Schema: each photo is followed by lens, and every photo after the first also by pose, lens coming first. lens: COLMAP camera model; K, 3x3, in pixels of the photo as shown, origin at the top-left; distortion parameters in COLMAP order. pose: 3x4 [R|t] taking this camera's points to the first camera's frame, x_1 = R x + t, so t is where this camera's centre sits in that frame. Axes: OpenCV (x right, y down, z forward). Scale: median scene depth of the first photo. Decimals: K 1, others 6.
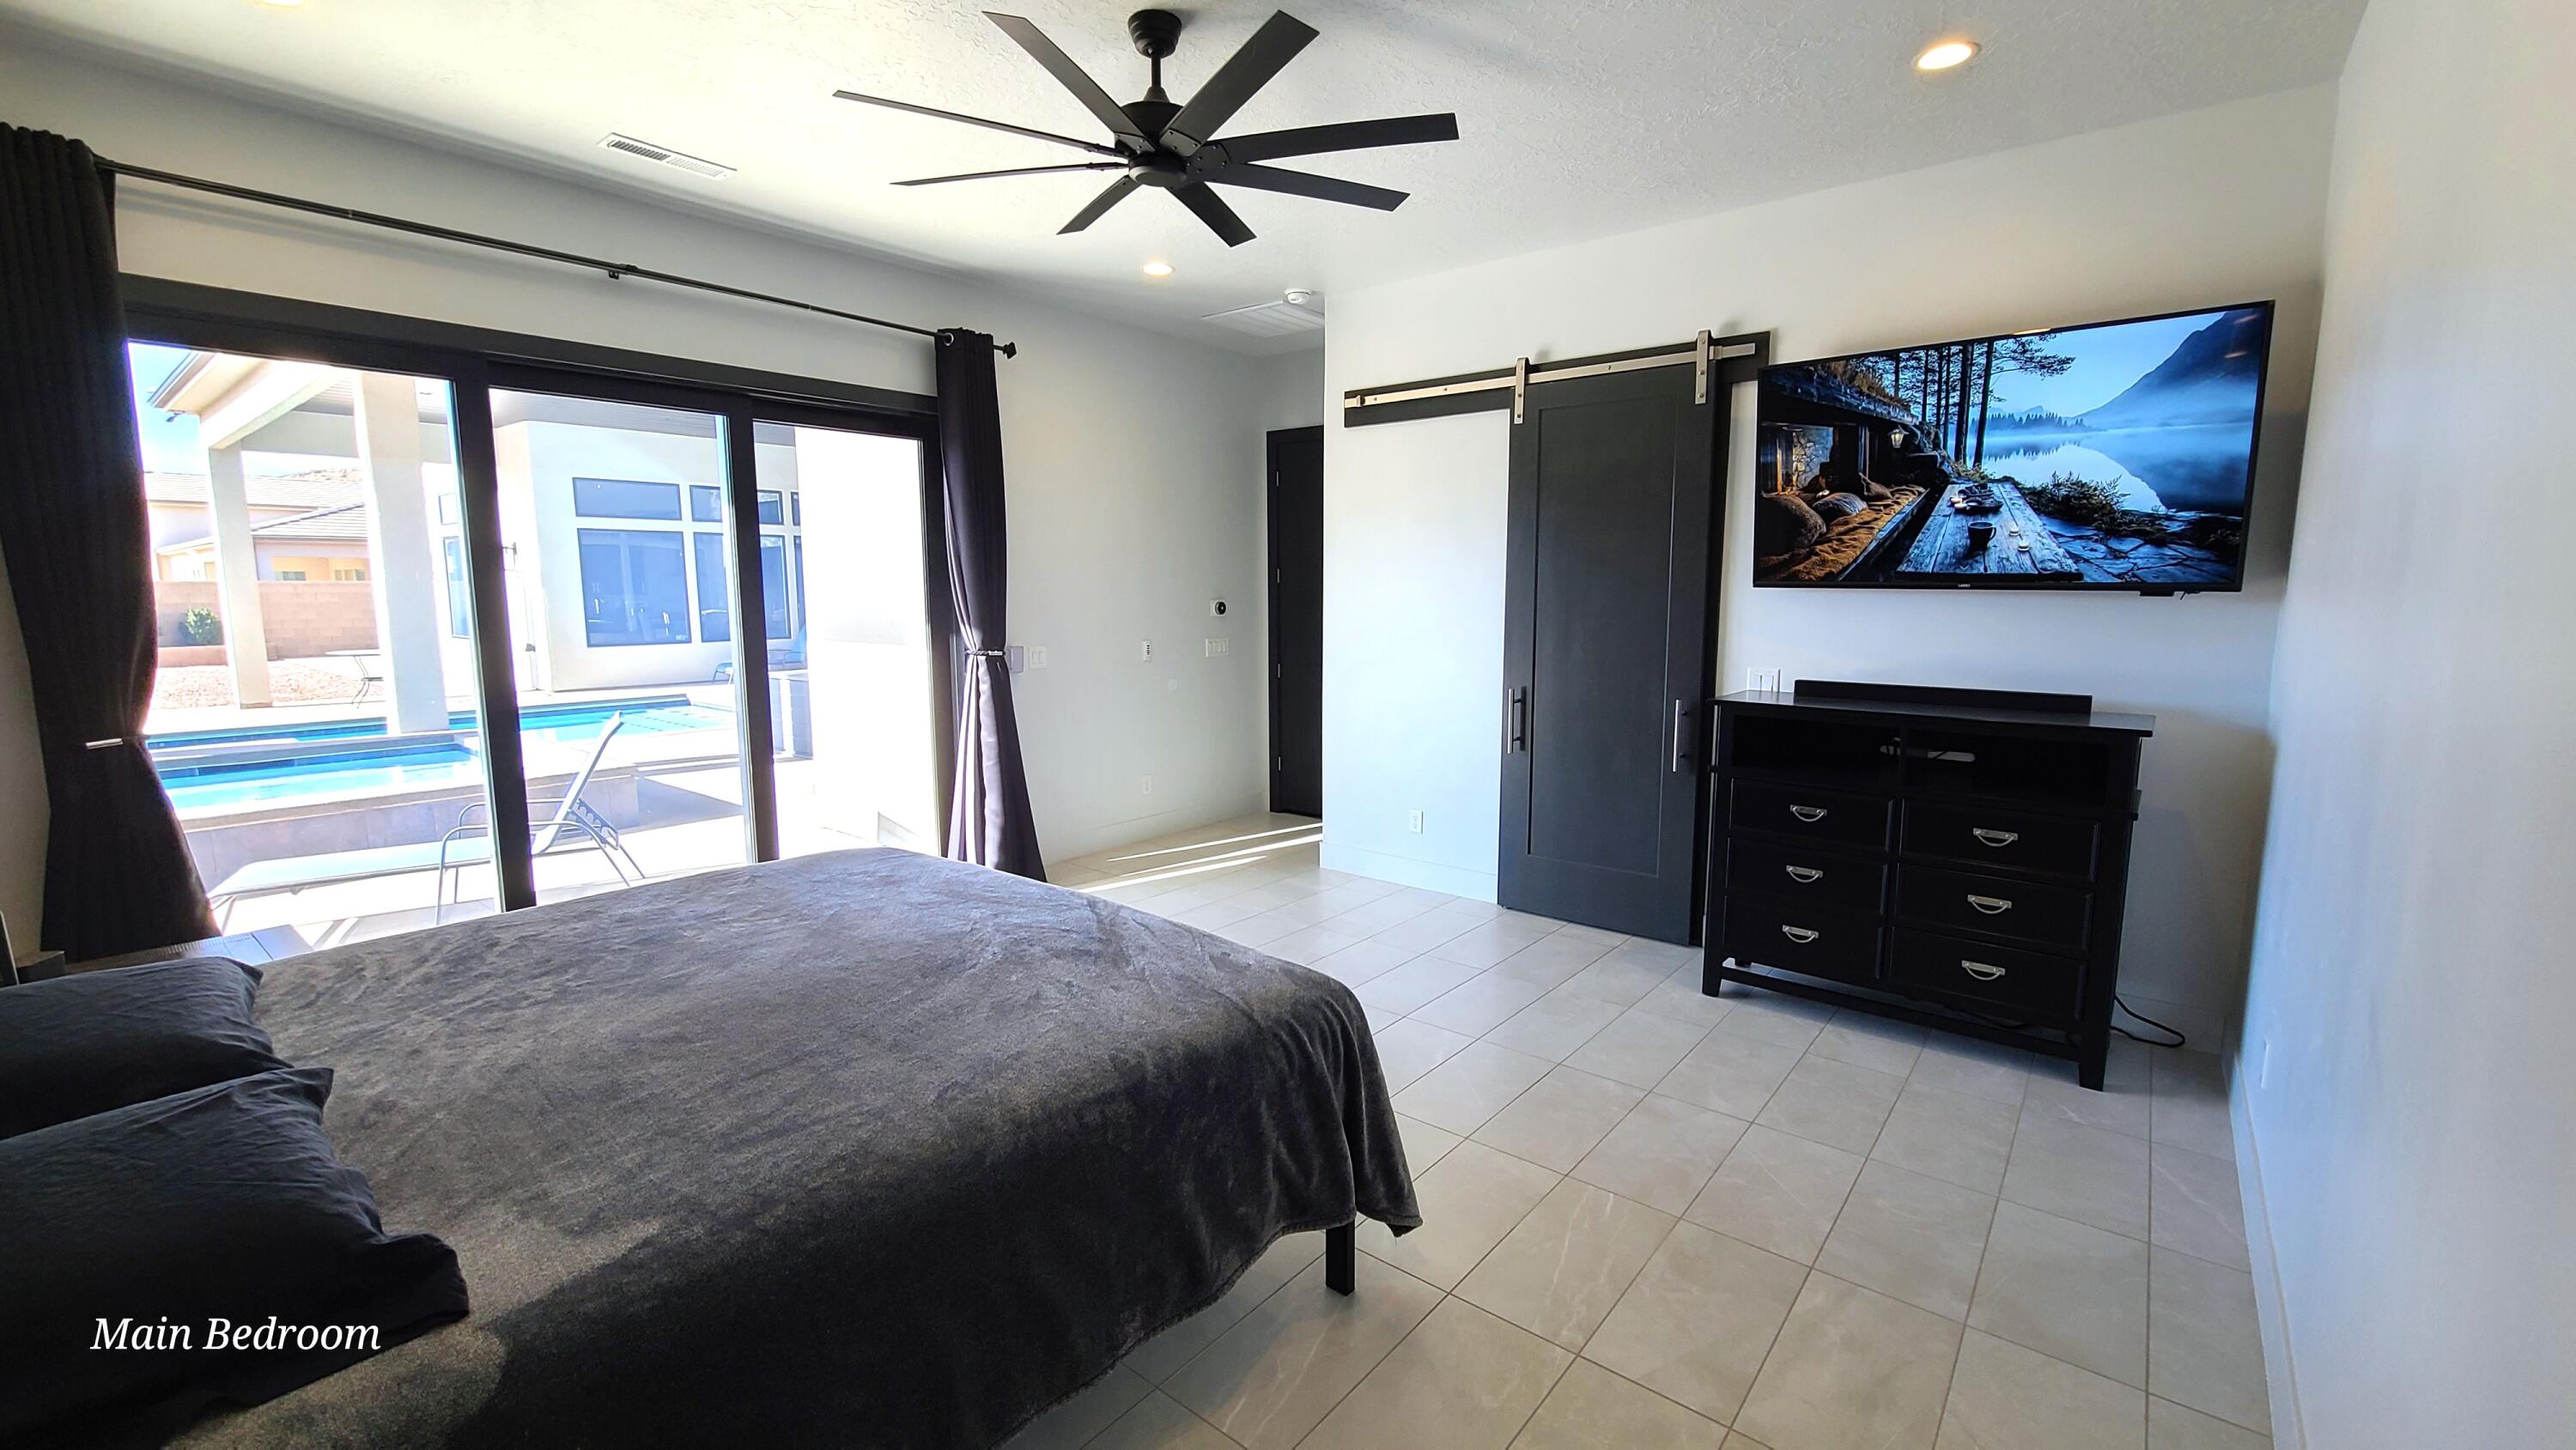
lens RADIAL K [[1057.0, 0, 1294.7], [0, 1057.0, 718.4], [0, 0, 1]] dist [-0.000536, -0.000499]
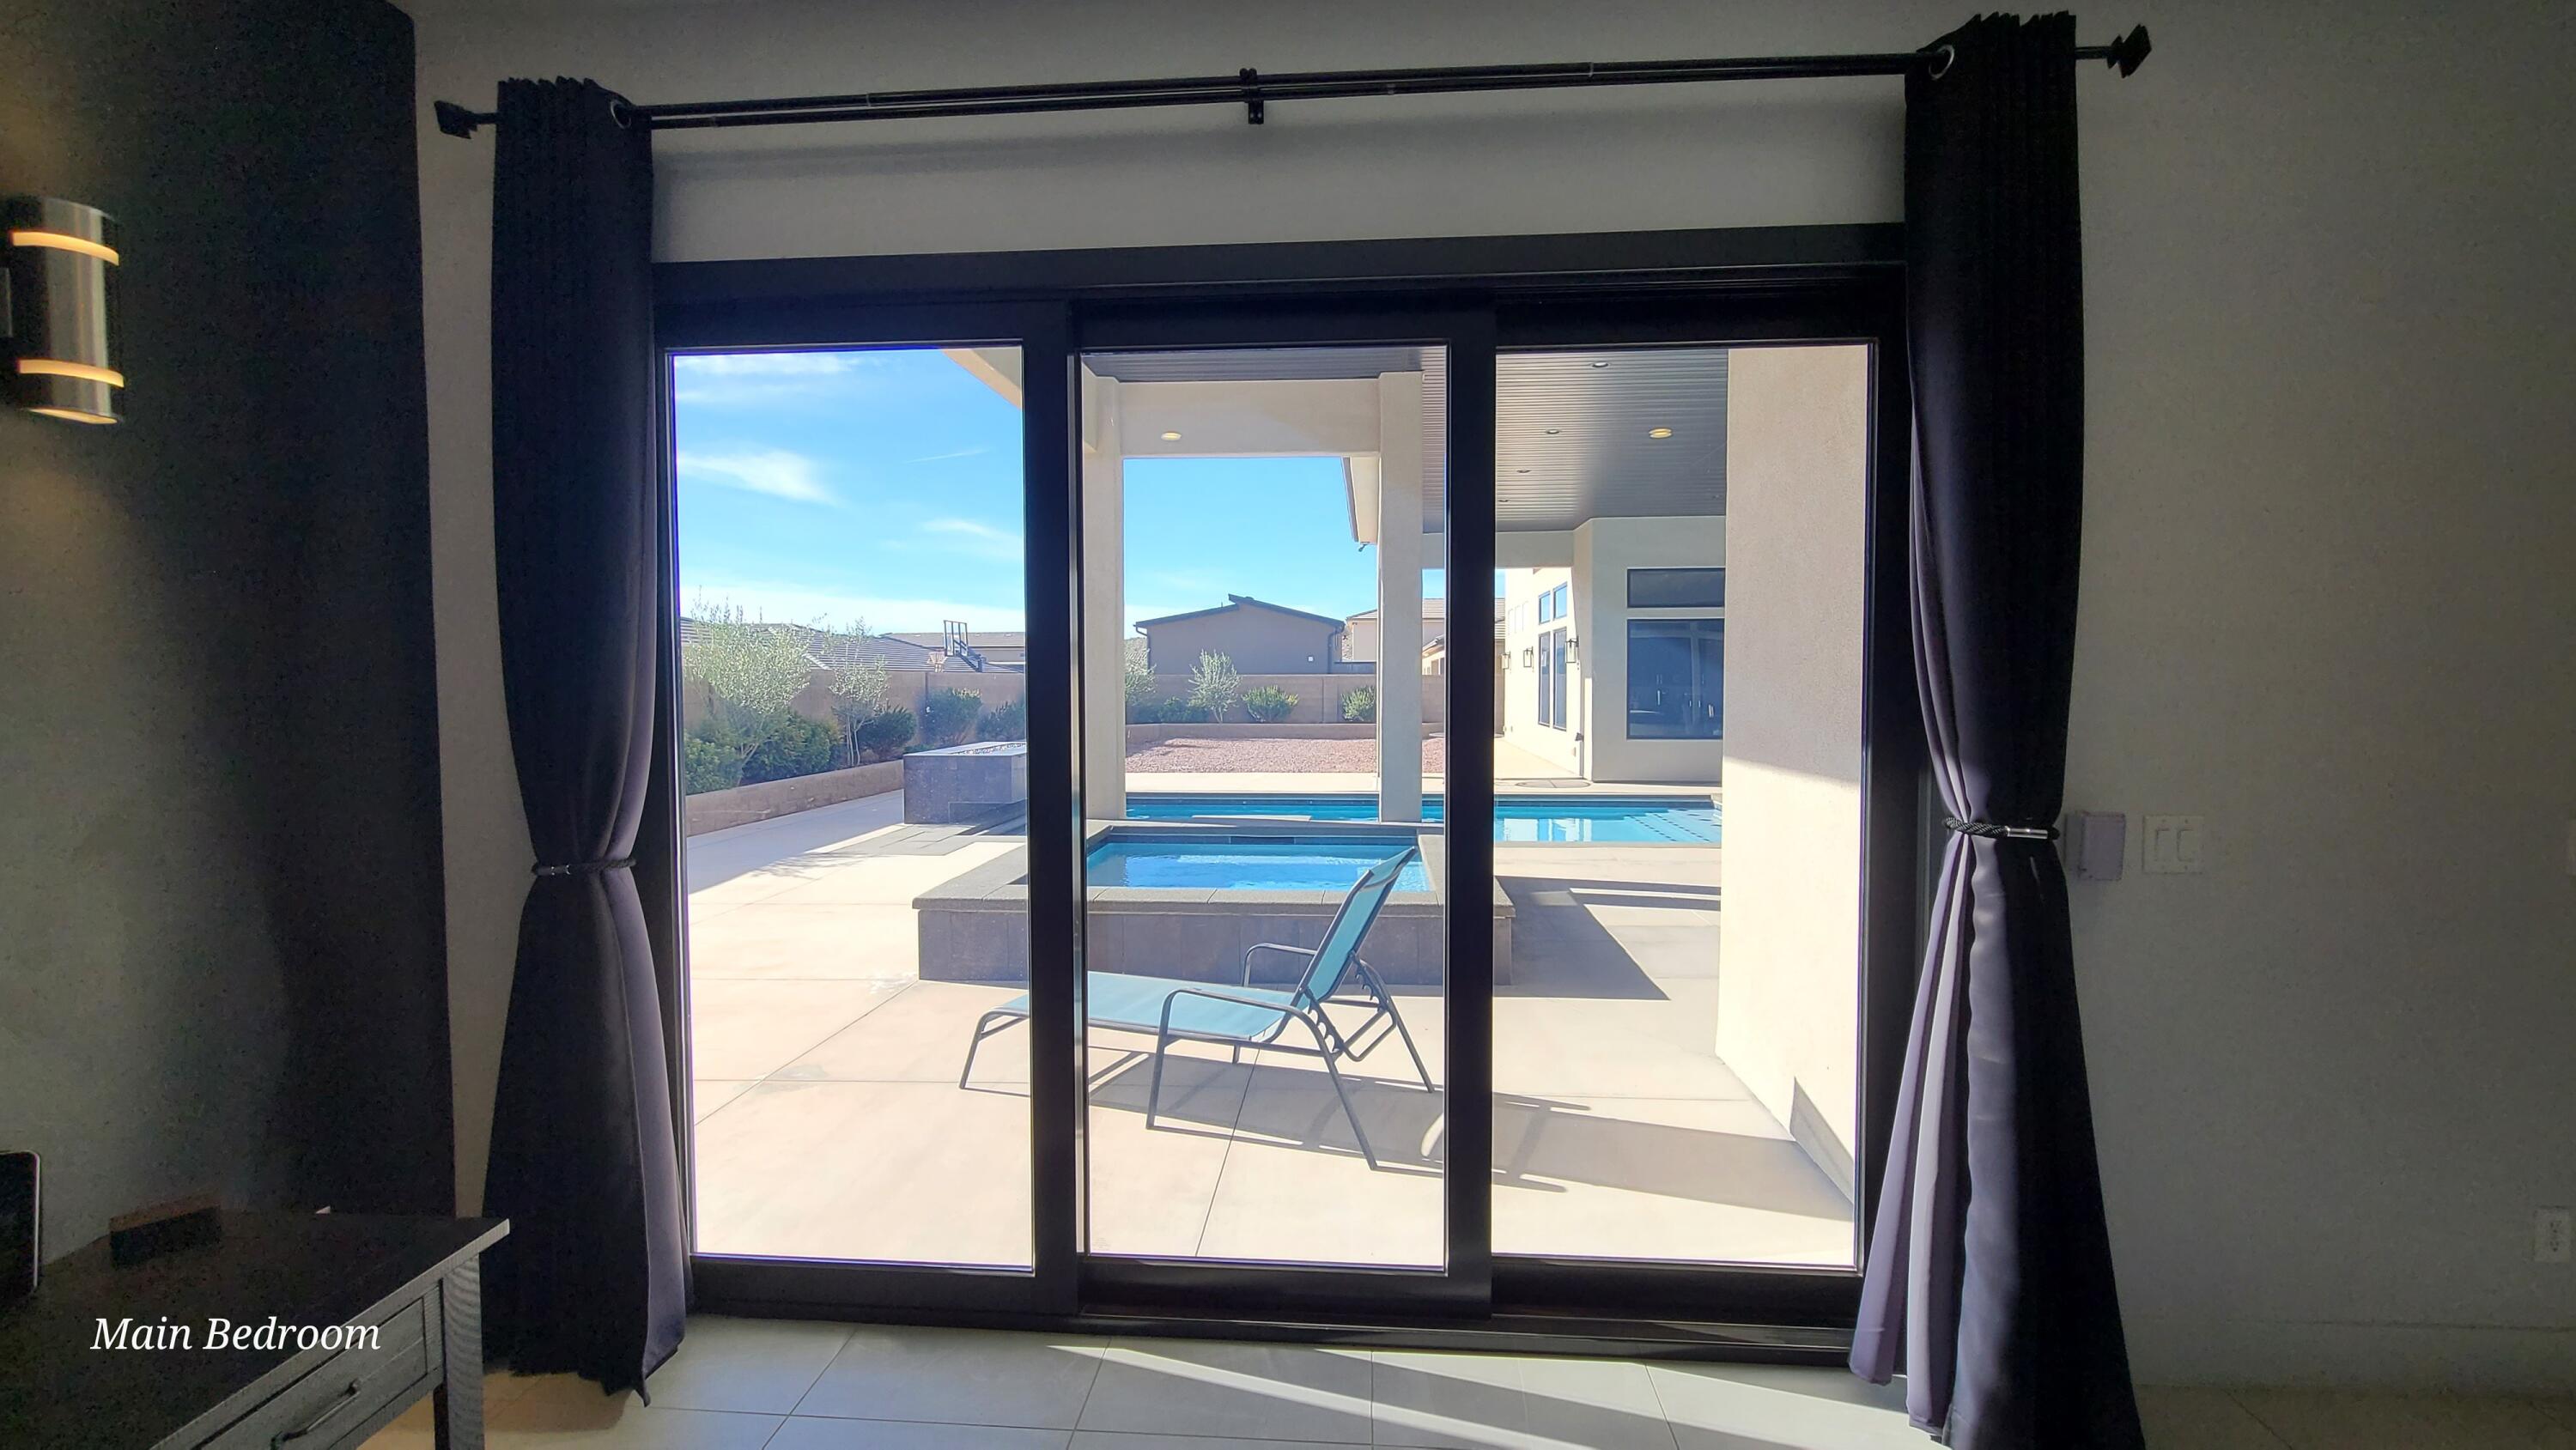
lens RADIAL K [[1057.0, 0, 1294.7], [0, 1057.0, 718.4], [0, 0, 1]] dist [-0.000536, -0.000499]
pose [[0.572005, 0.028916, -0.819741, -0.161232], [-0.100786, 0.994283, -0.035255, -0.082899], [0.814035, 0.102784, 0.571649, 0.741571]]
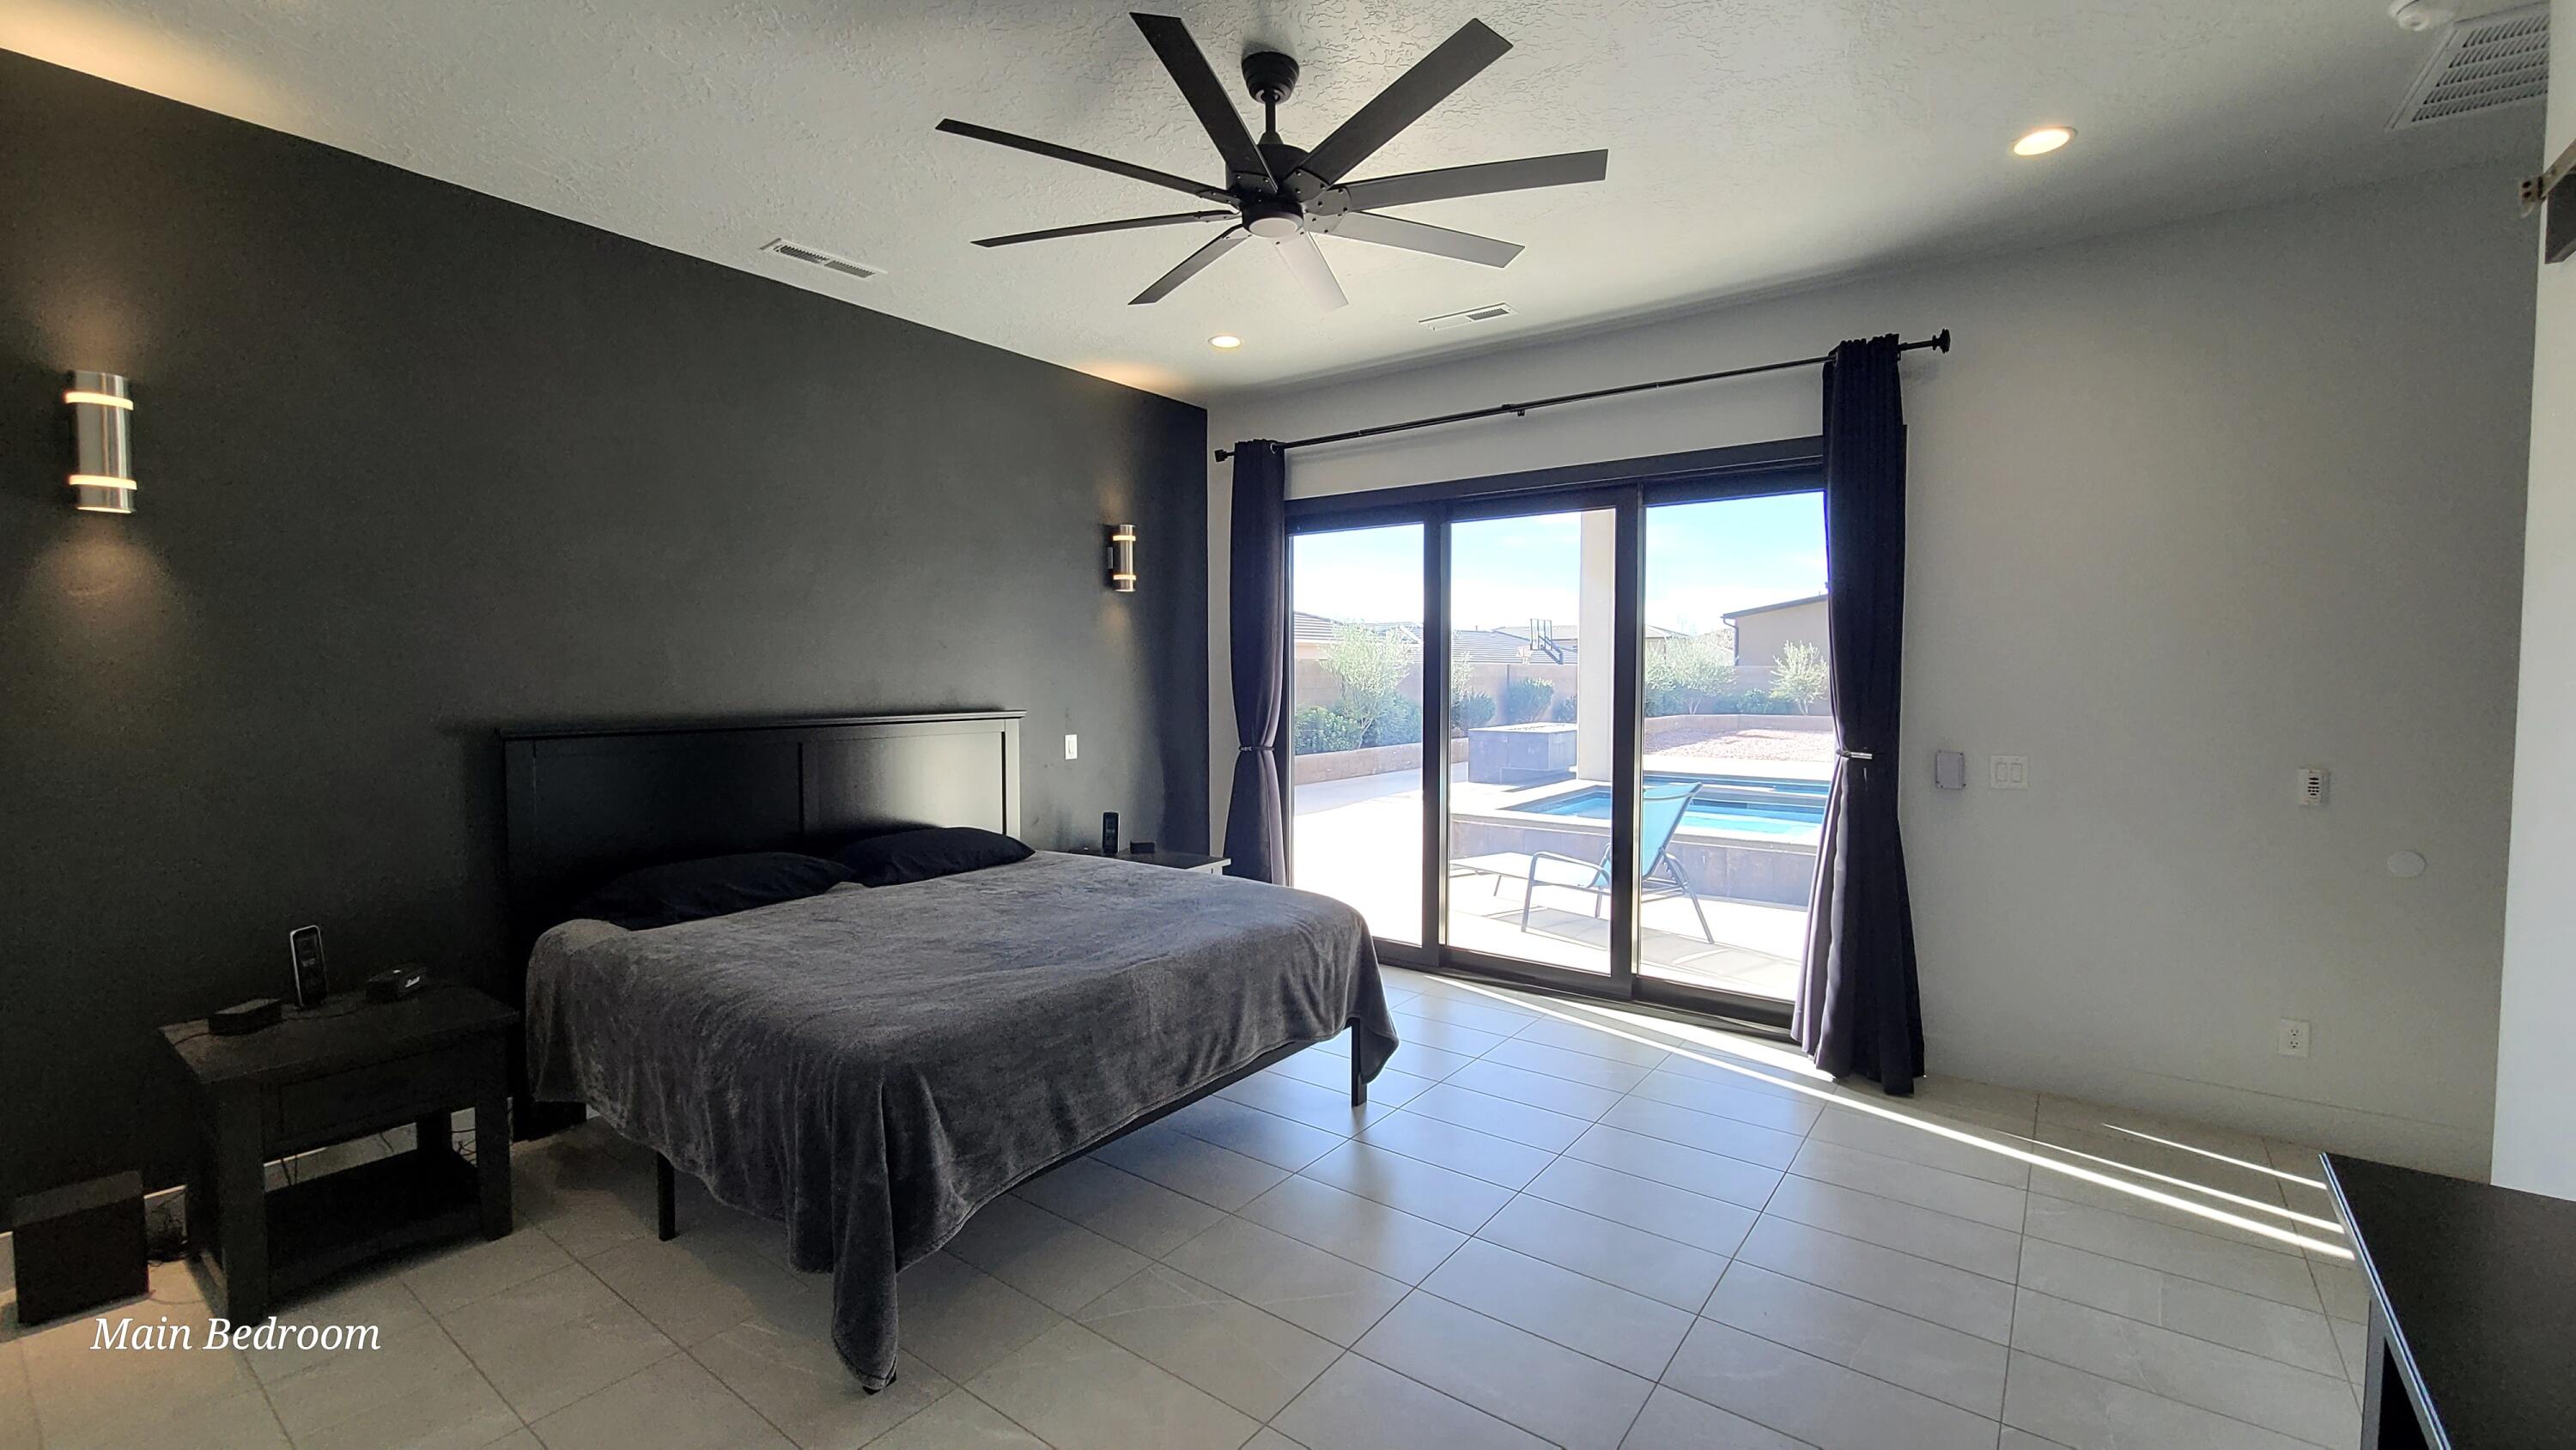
lens RADIAL K [[1057.0, 0, 1294.7], [0, 1057.0, 718.4], [0, 0, 1]] dist [-0.000536, -0.000499]
pose [[0.039539, 0.045437, -0.998184, 0.589201], [-0.125542, 0.991276, 0.040149, -0.089036], [0.991300, 0.123726, 0.044899, 0.746802]]
